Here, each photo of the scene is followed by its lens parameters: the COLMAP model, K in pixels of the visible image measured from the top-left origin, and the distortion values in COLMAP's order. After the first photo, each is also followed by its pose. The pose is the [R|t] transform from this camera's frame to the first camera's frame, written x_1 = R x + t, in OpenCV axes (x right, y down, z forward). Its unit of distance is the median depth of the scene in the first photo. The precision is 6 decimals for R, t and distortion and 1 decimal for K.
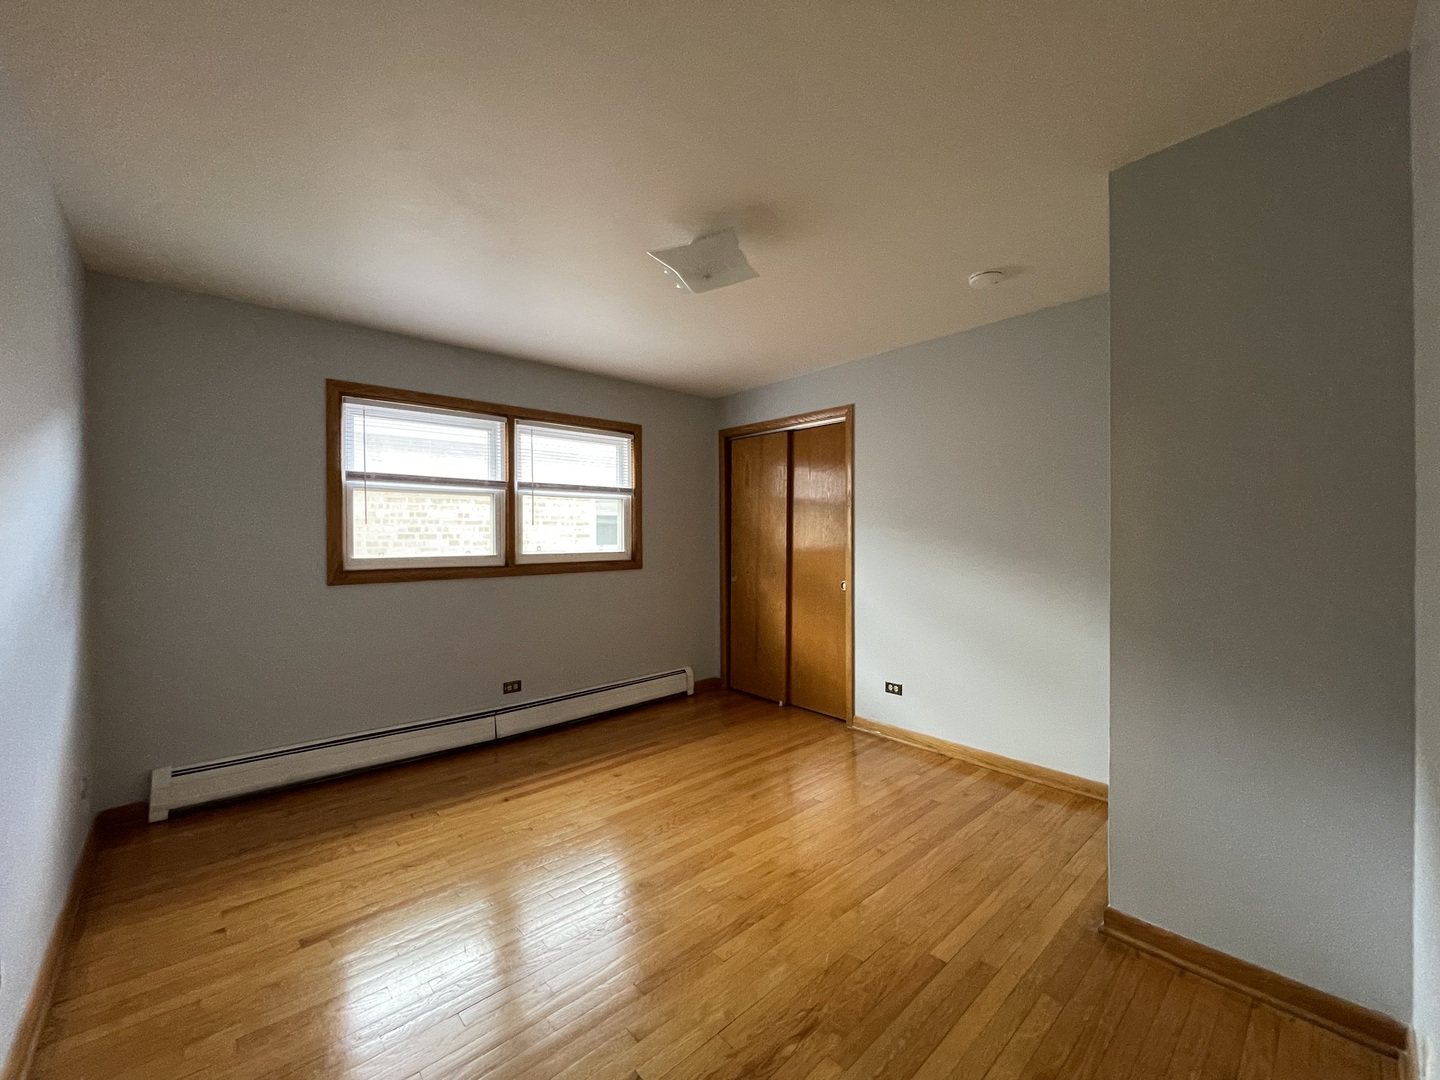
lens RADIAL K [[582.3, 0, 716.7], [0, 582.3, 540.8], [0, 0, 1]] dist [0.001215, 0.000428]
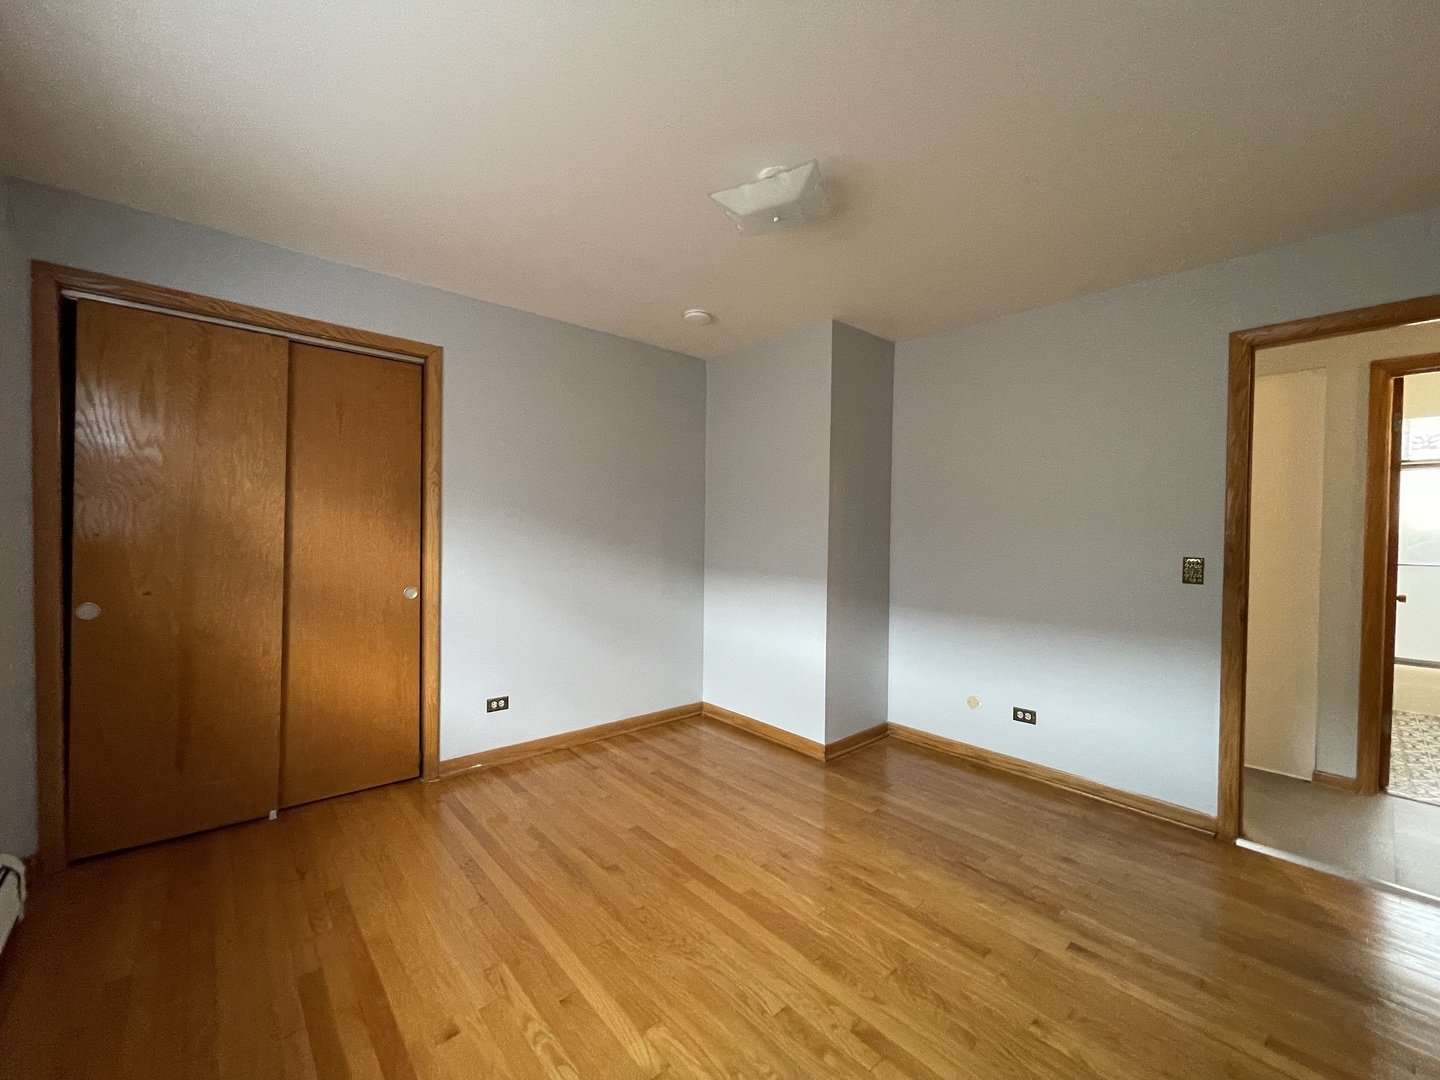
lens RADIAL K [[582.3, 0, 716.7], [0, 582.3, 540.8], [0, 0, 1]] dist [0.001215, 0.000428]
pose [[0.009413, -0.012941, 0.999872, -0.634689], [-0.011908, 0.999844, 0.013052, -0.000975], [-0.999885, -0.012029, 0.009257, 0.785706]]
